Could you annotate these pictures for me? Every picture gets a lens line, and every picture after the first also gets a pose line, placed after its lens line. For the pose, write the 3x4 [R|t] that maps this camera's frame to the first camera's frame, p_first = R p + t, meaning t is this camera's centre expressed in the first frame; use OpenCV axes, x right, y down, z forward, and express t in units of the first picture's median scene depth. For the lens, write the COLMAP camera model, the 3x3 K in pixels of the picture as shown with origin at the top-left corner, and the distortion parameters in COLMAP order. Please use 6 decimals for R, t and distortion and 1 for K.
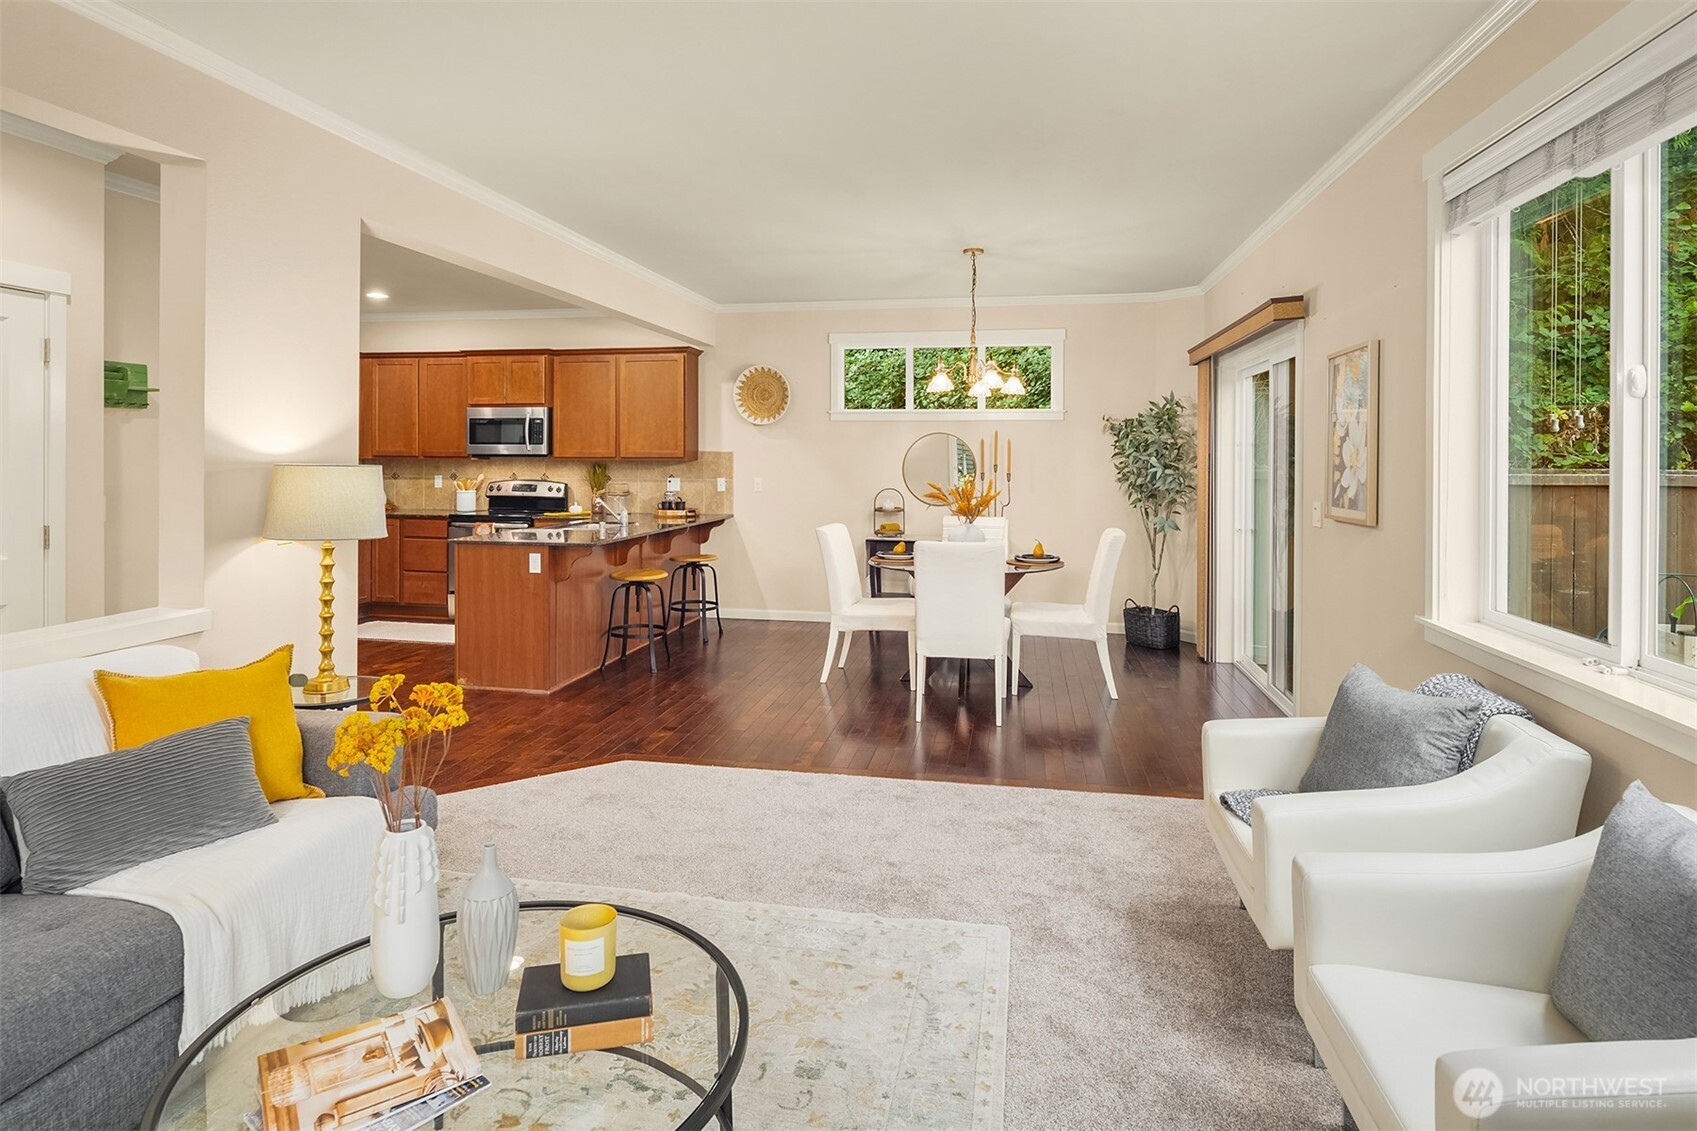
lens RADIAL K [[918.8, 0, 845.5], [0, 918.8, 459.9], [0, 0, 1]] dist [-0.006583, -0.004187]
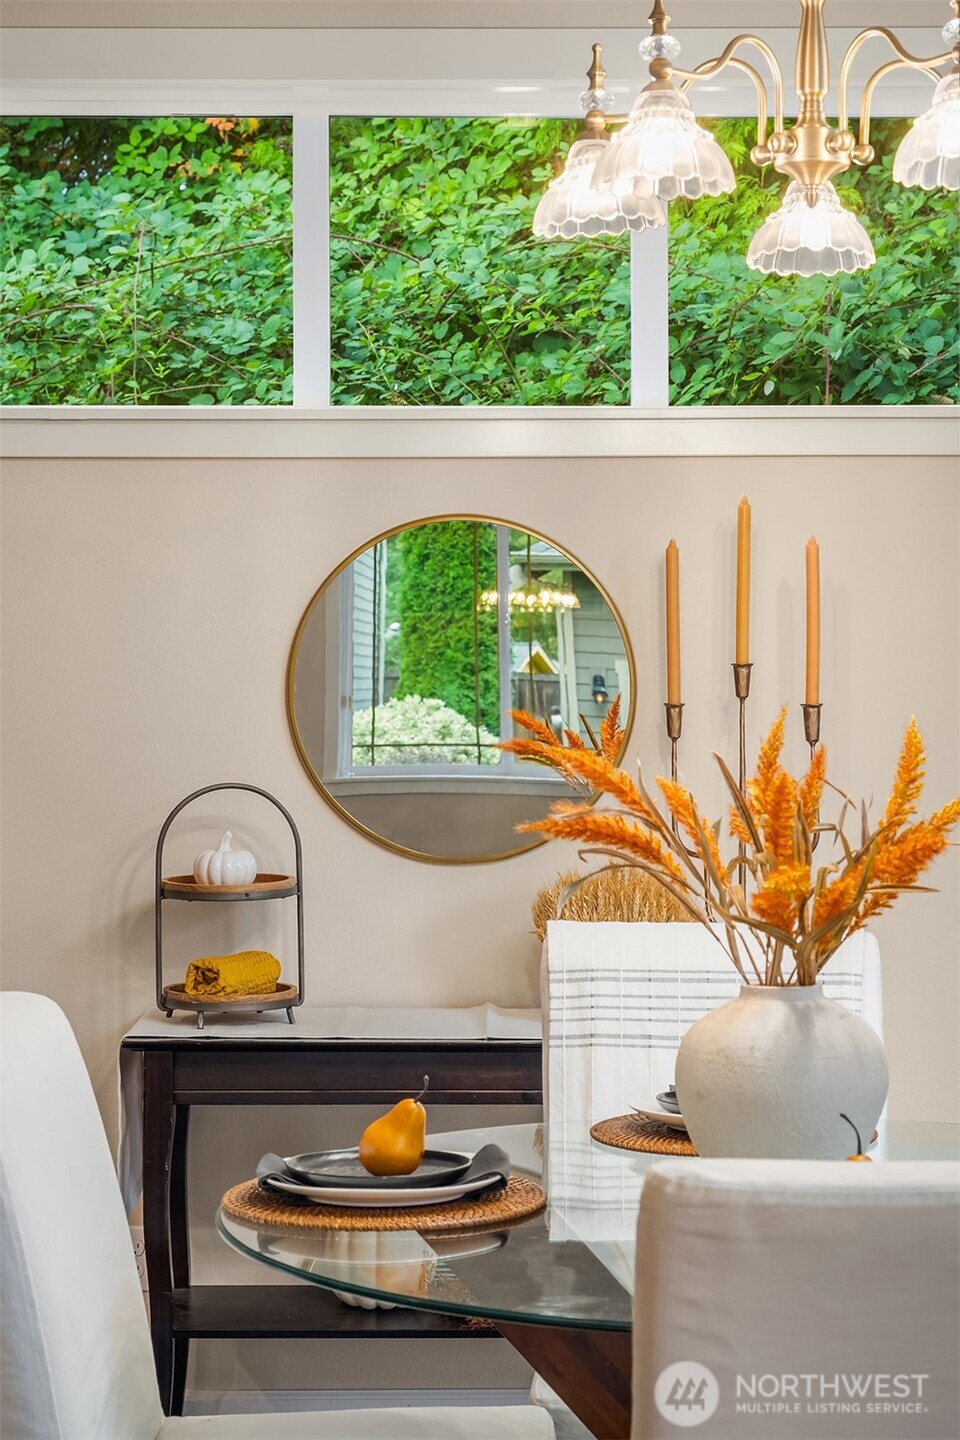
lens RADIAL K [[2778.8, 0, 481.7], [0, 2778.8, 722.3], [0, 0, 1]] dist [0.041577, 0.000000]
pose [[0.976660, -0.010339, 0.214544, -0.028802], [0.007798, 0.999889, 0.012687, 0.009299], [-0.214652, -0.010718, 0.976632, 0.365089]]
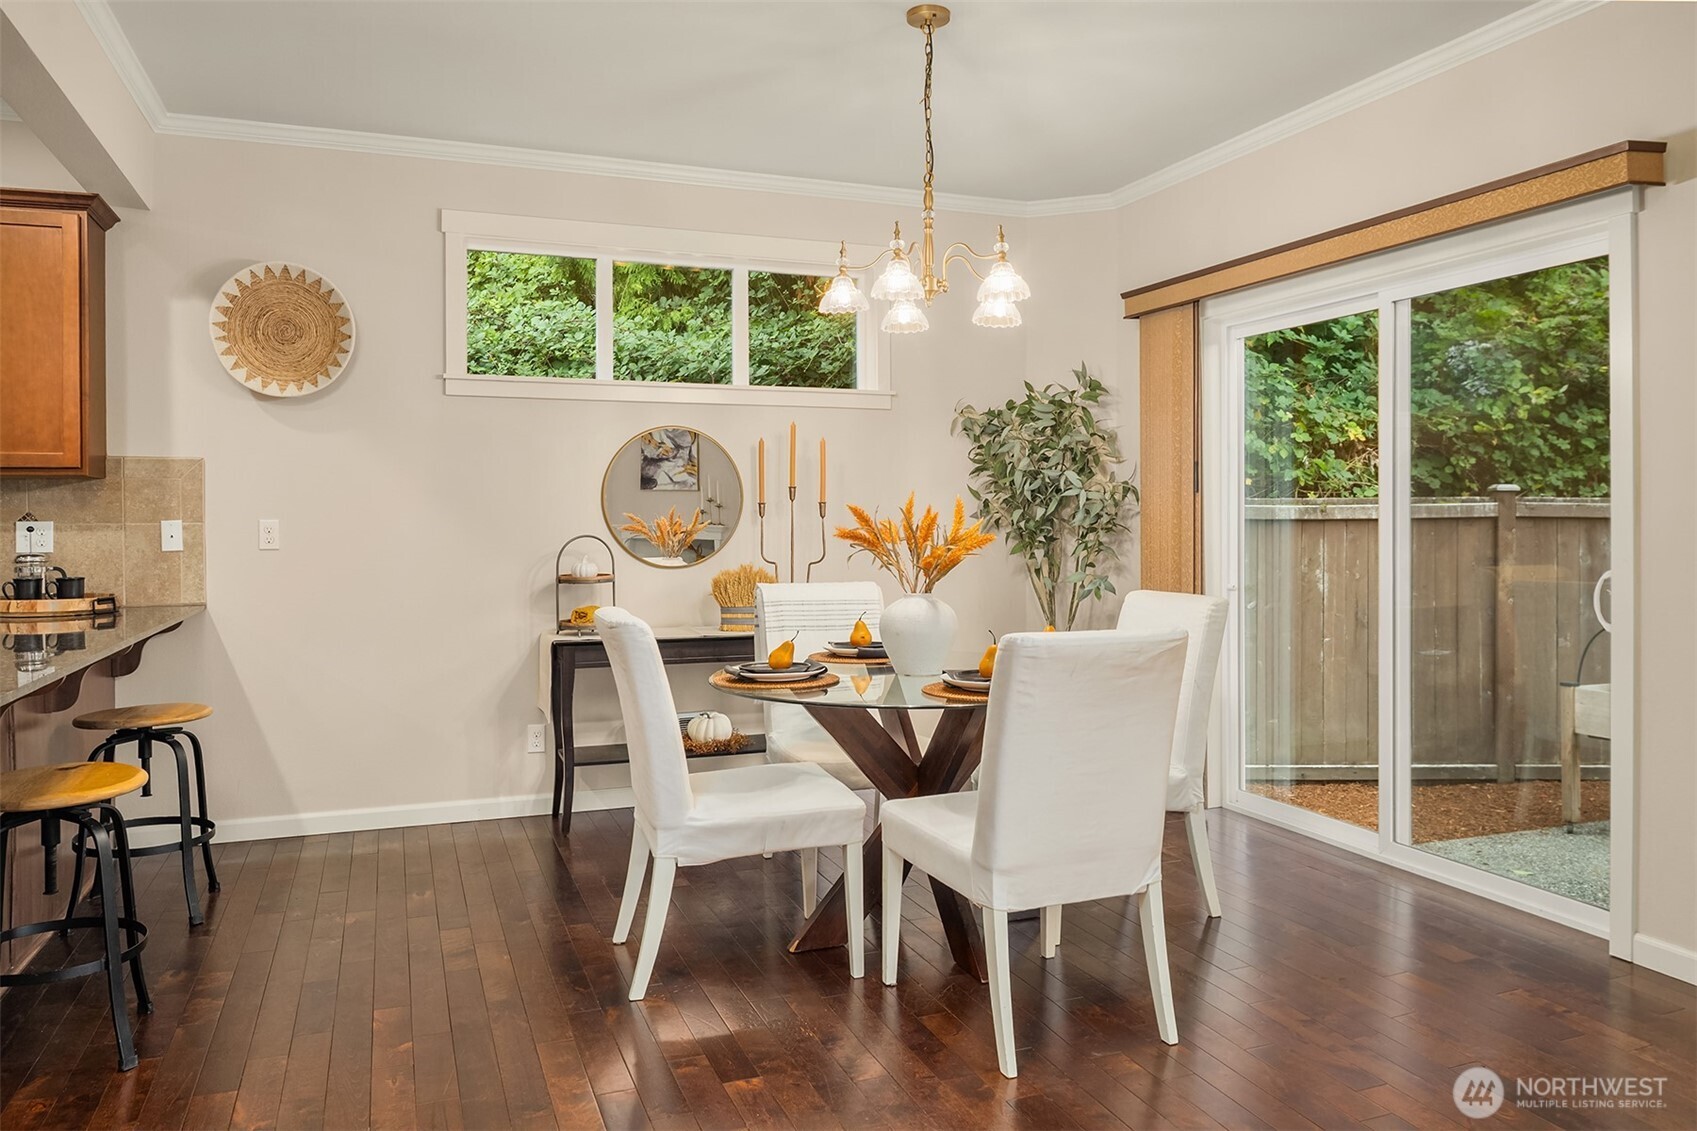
lens RADIAL K [[1194.1, 0, 852.6], [0, 1194.1, 529.1], [0, 0, 1]] dist [-0.016331, -0.002094]
pose [[0.846793, -0.011972, 0.531788, -0.163123], [0.009521, 0.999928, 0.007351, 0.023184], [-0.531838, -0.001162, 0.846845, 0.367146]]
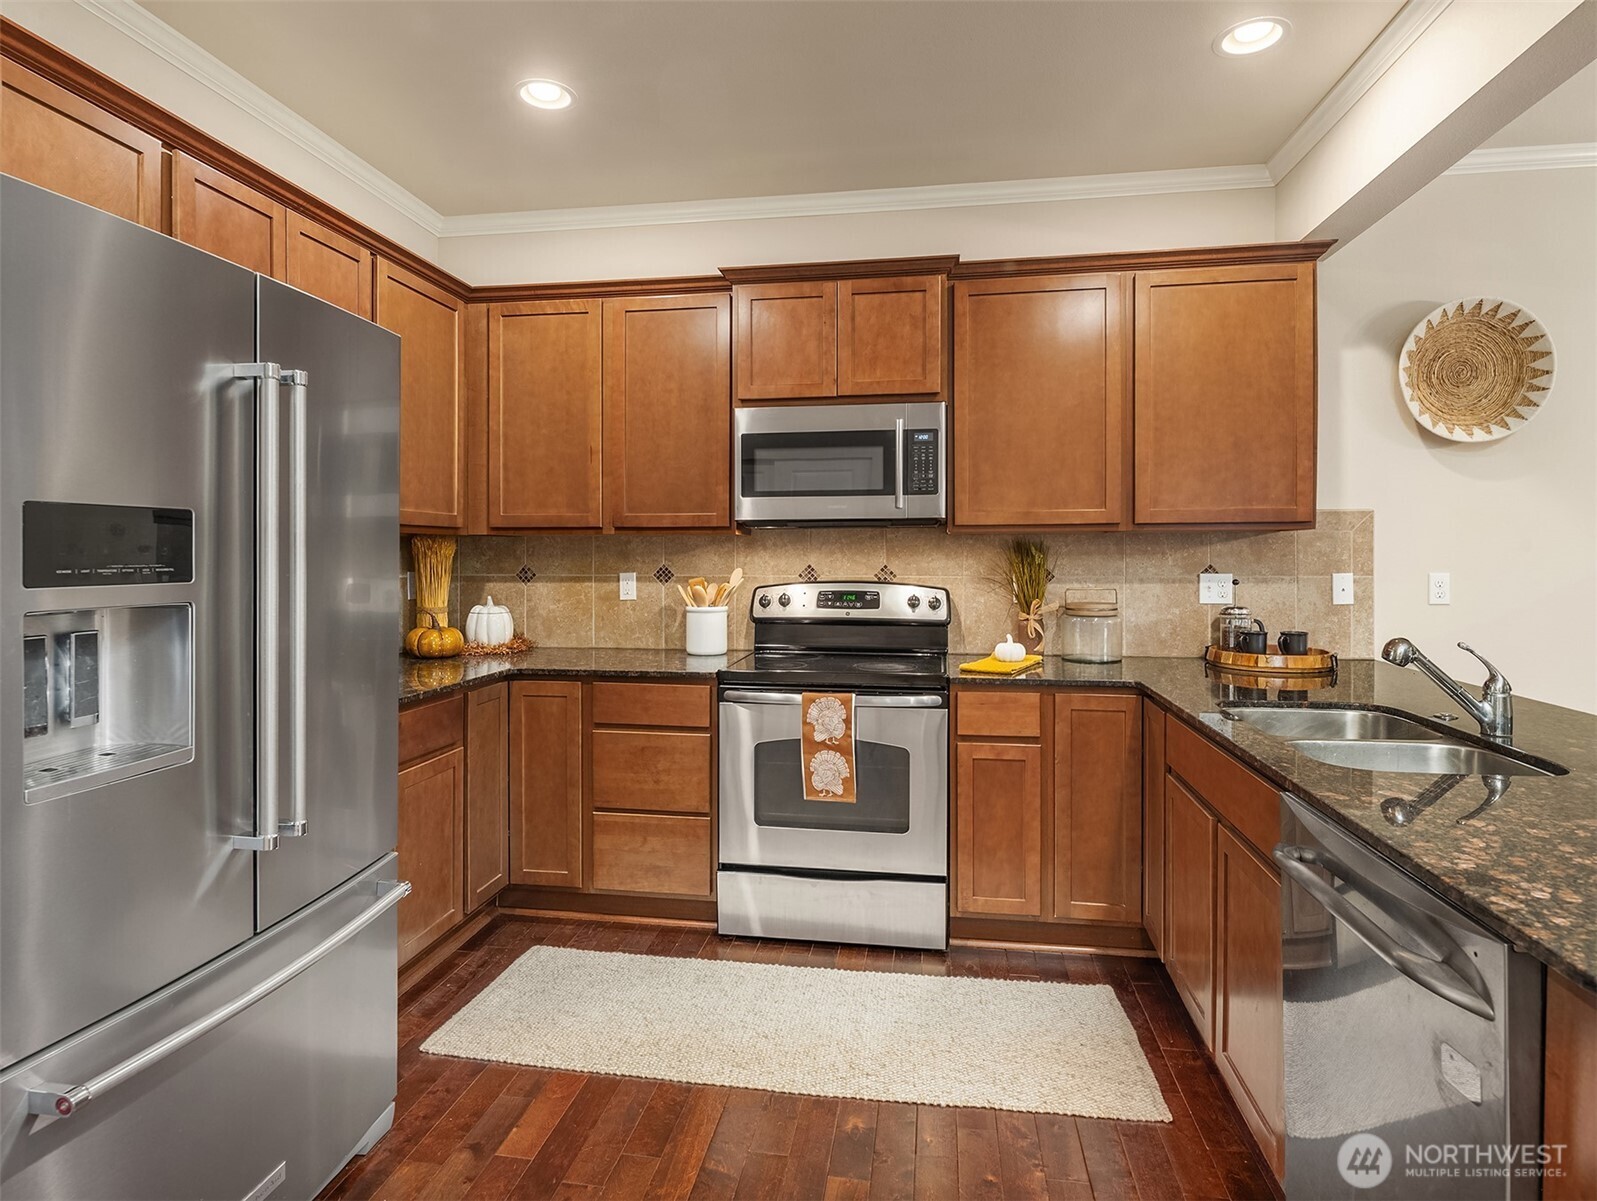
lens RADIAL K [[879.1, 0, 798.2], [0, 879.1, 560.9], [0, 0, 1]] dist [-0.002517, -0.005694]
pose [[0.999513, -0.007194, 0.030351, -0.403502], [0.007104, 0.999970, 0.003092, 0.011221], [-0.030372, -0.002875, 0.999535, 0.612154]]
